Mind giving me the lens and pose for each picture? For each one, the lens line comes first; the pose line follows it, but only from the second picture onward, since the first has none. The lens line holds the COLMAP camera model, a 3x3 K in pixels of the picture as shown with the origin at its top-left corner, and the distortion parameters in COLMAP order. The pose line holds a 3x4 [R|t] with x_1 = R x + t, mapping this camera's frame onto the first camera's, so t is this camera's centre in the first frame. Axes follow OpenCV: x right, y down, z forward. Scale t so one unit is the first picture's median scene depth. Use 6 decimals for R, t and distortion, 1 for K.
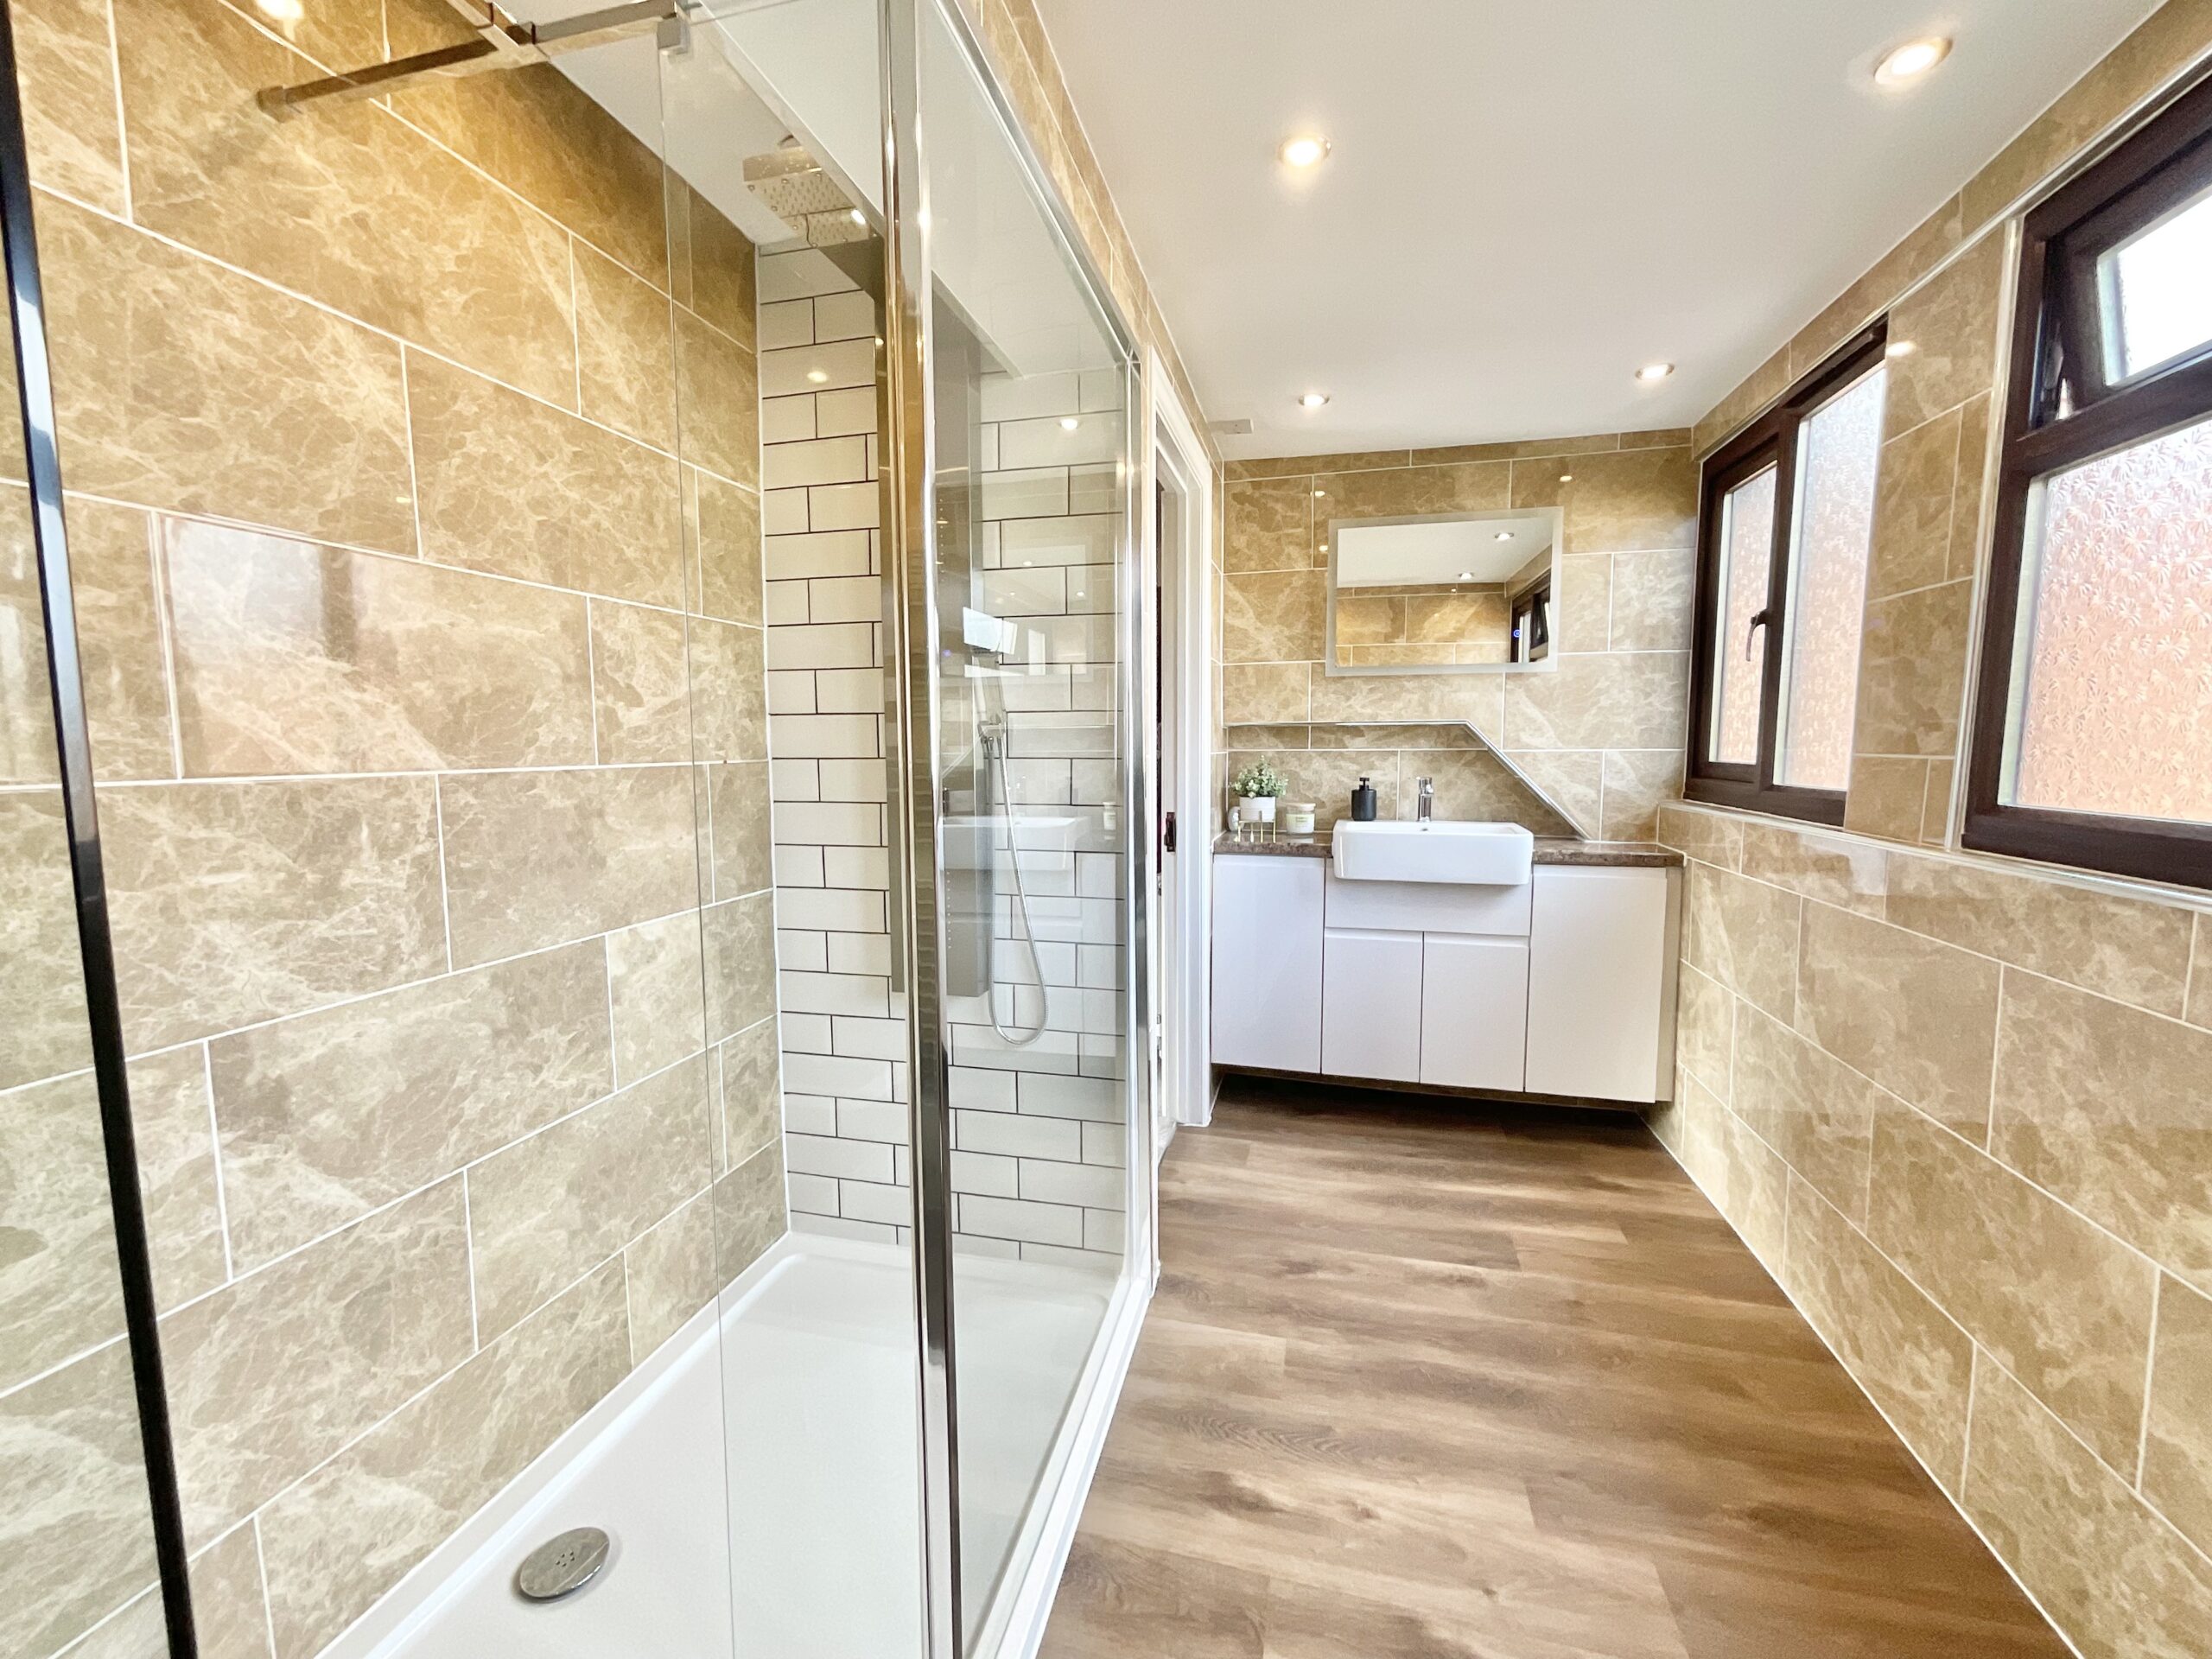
lens RADIAL K [[901.0, 0, 1107.0], [0, 901.0, 829.8], [0, 0, 1]] dist [-0.000116, -0.000097]
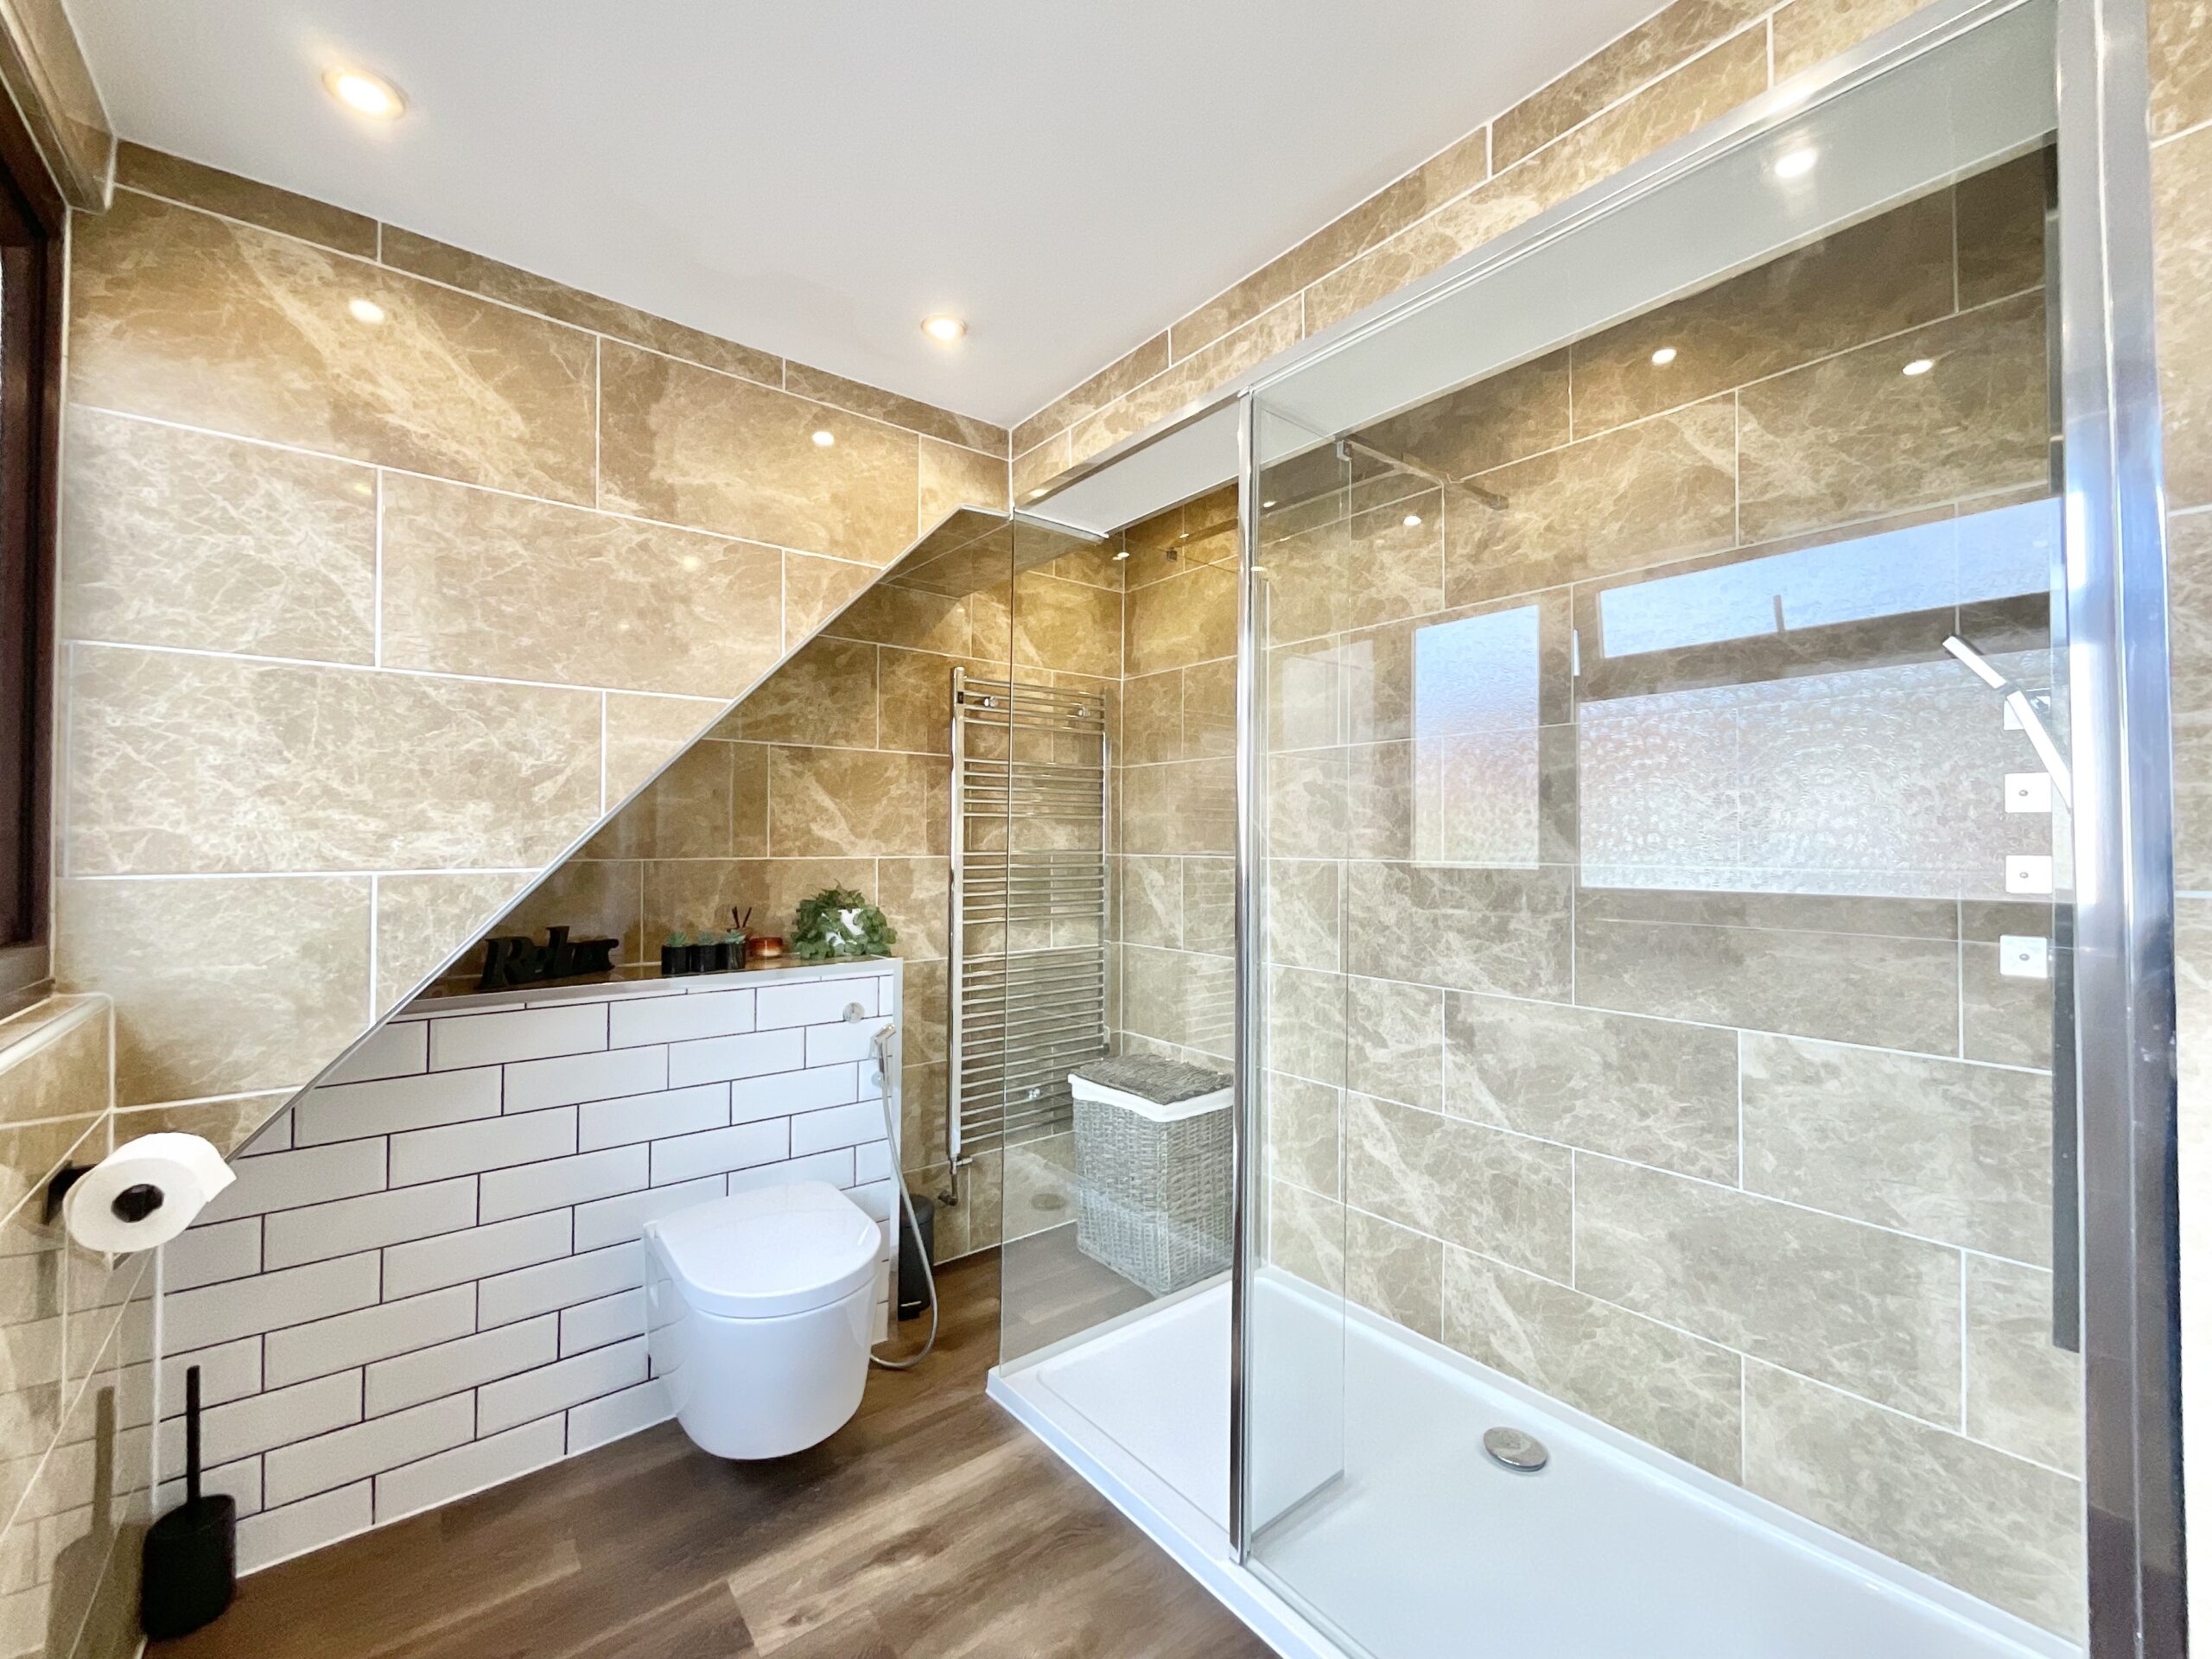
lens RADIAL K [[901.0, 0, 1104.2], [0, 901.0, 828.6], [0, 0, 1]] dist [-0.000116, -0.000097]
pose [[-0.601856, -0.007299, -0.798571, 0.902867], [-0.076852, 0.995847, 0.048819, -0.138885], [0.794898, 0.090754, -0.599917, 1.303894]]
